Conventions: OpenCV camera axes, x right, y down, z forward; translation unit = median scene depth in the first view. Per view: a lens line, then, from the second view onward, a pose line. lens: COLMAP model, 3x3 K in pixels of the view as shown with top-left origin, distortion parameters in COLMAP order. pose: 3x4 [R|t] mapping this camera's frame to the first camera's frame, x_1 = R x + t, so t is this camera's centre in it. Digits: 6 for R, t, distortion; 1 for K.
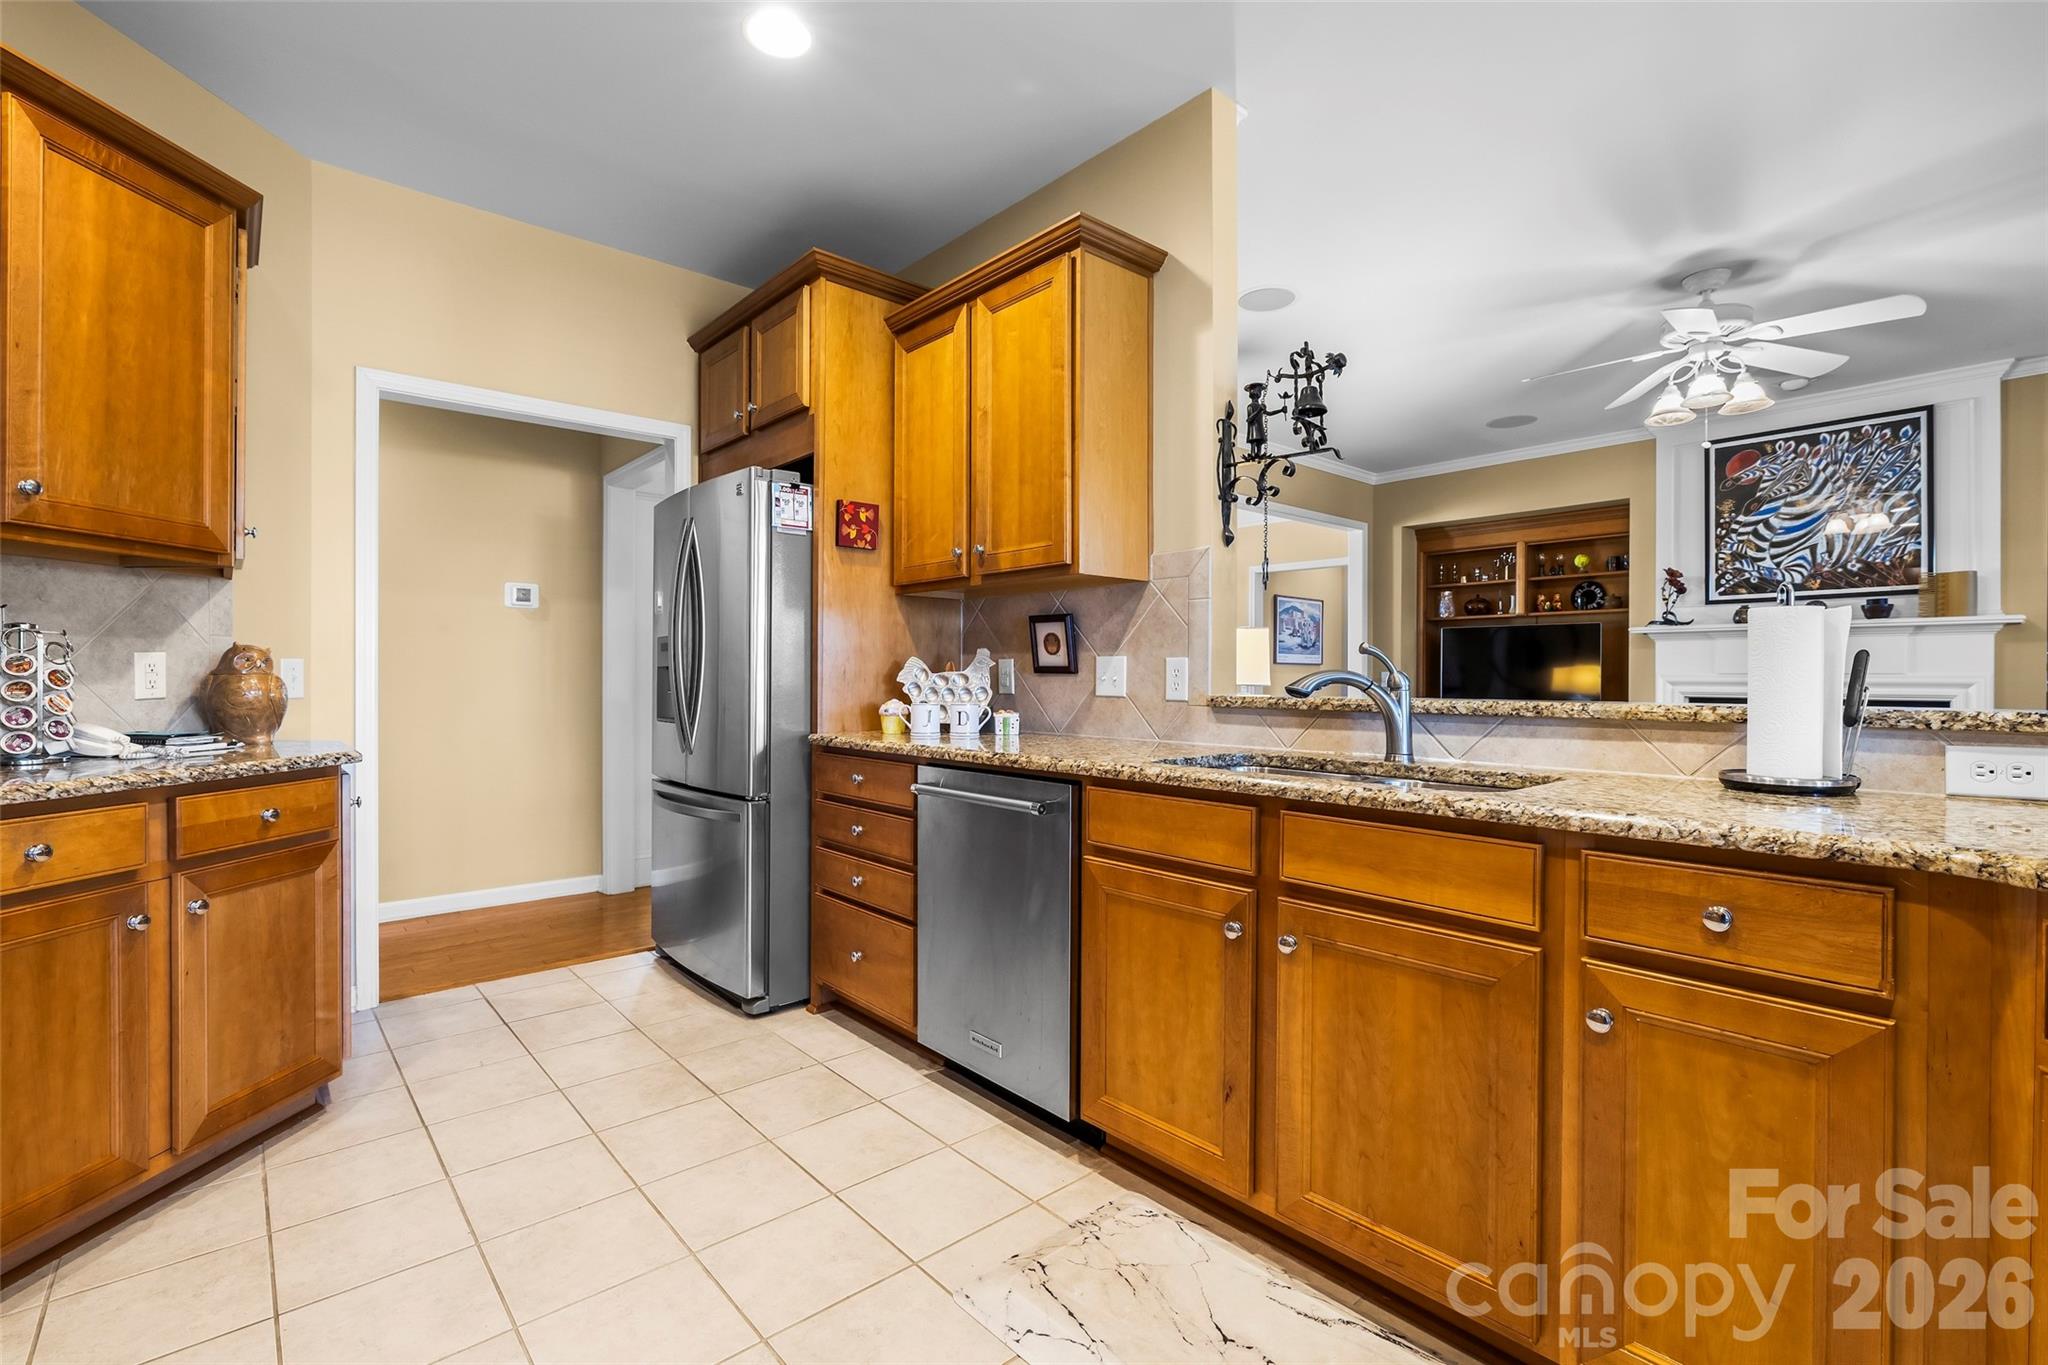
lens RADIAL K [[900.0, 0, 1024.0], [0, 900.0, 679.9], [0, 0, 1]] dist [-0.009483, 0.001796]
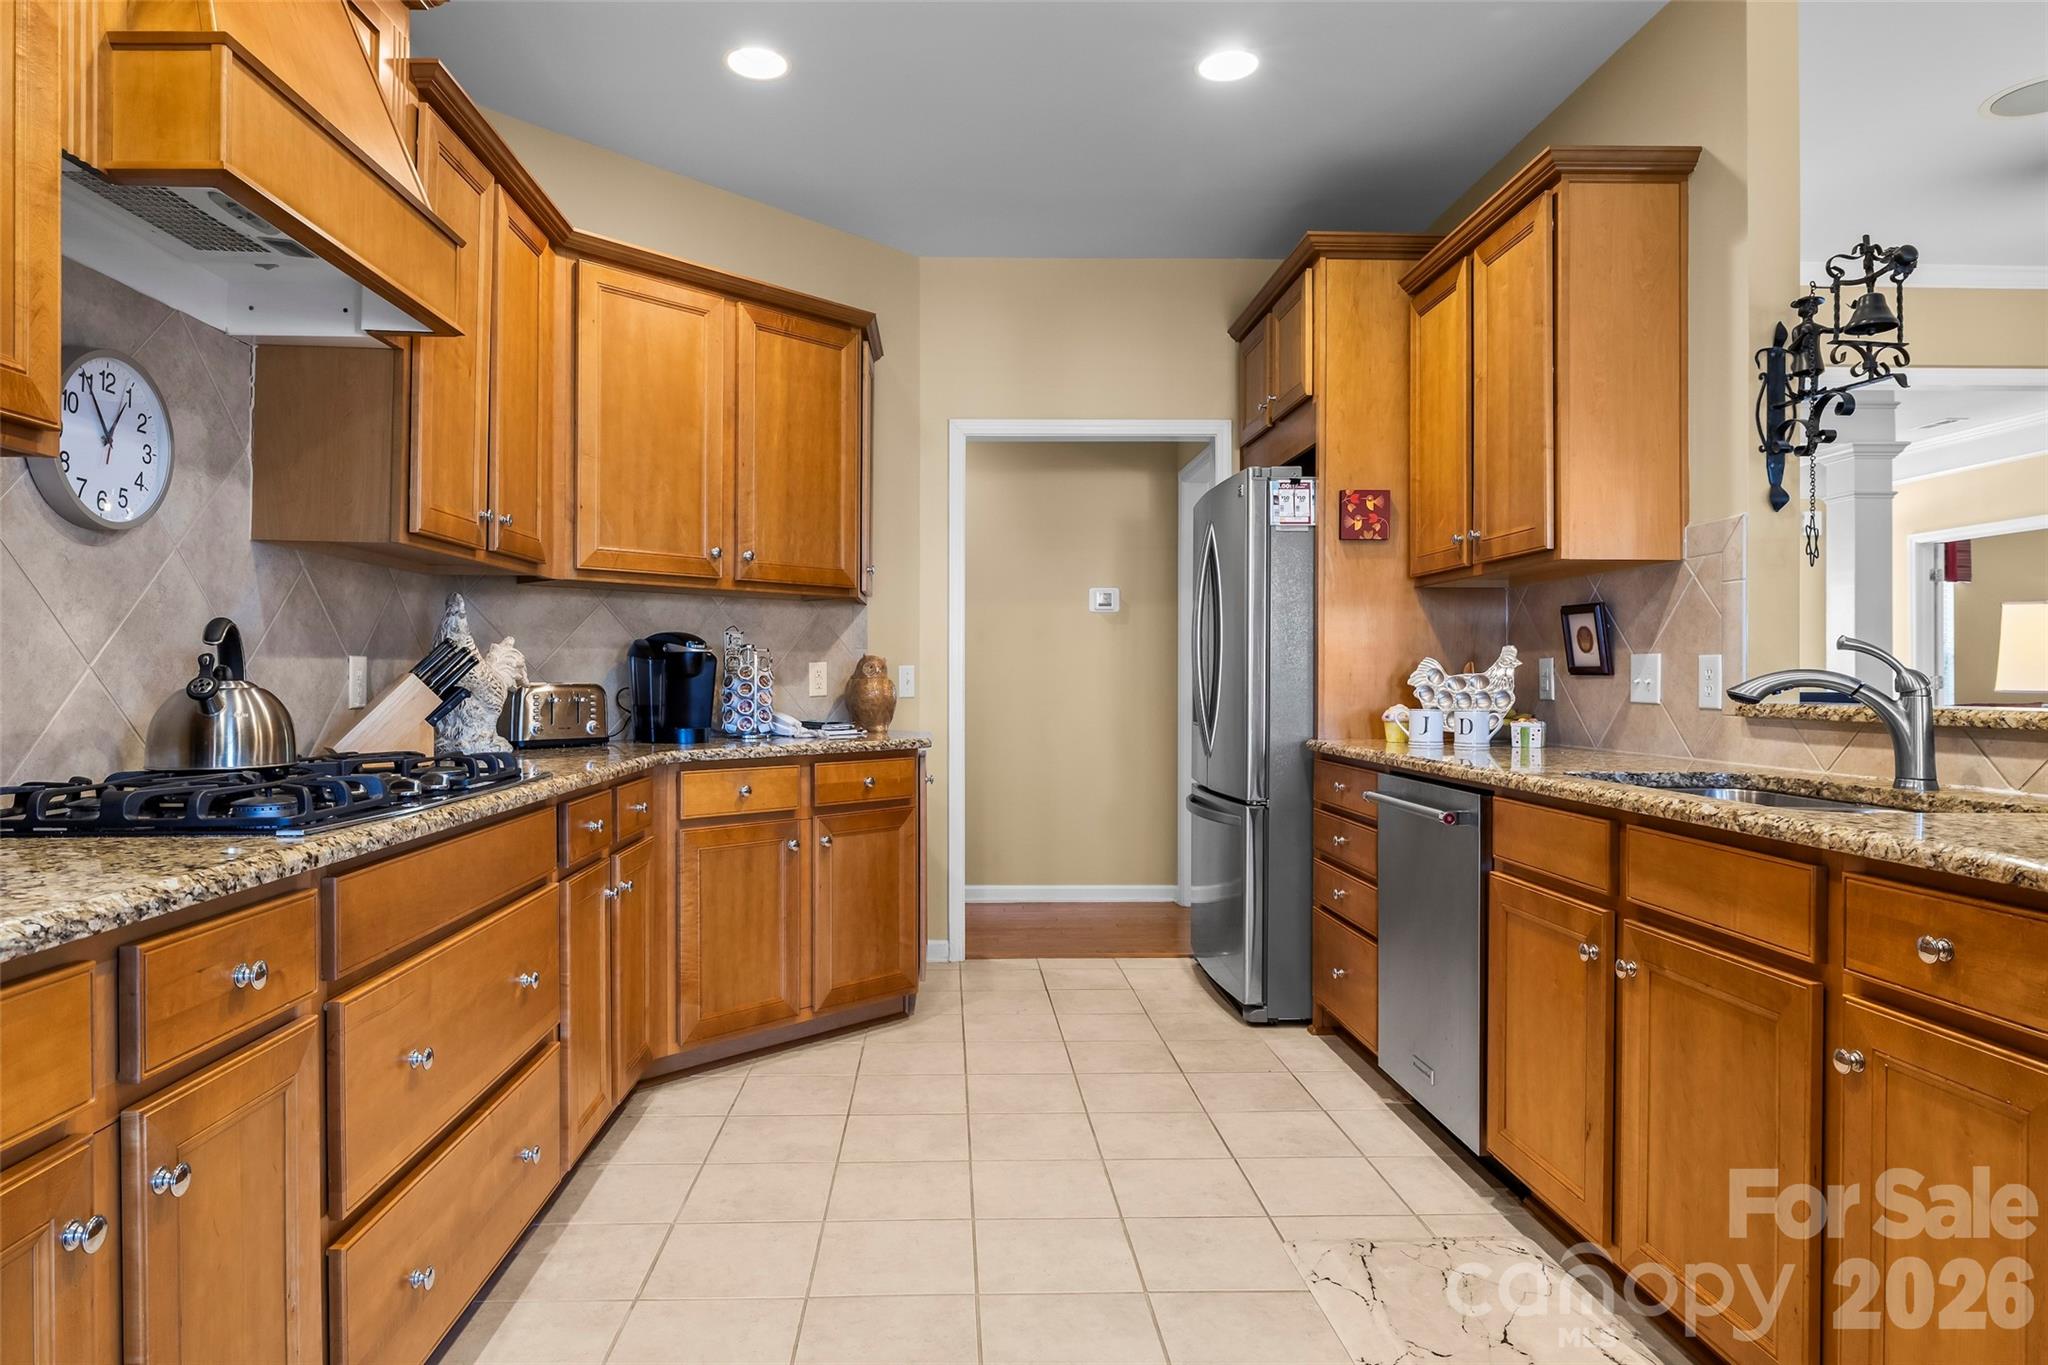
lens RADIAL K [[1248.4, 0, 1013.7], [0, 1248.4, 679.0], [0, 0, 1]] dist [-0.006044, 0.001814]
pose [[0.774898, -0.001677, -0.632084, 0.428192], [-0.001407, 0.999989, -0.004378, 0.002505], [0.632084, 0.004282, 0.774888, -0.268661]]
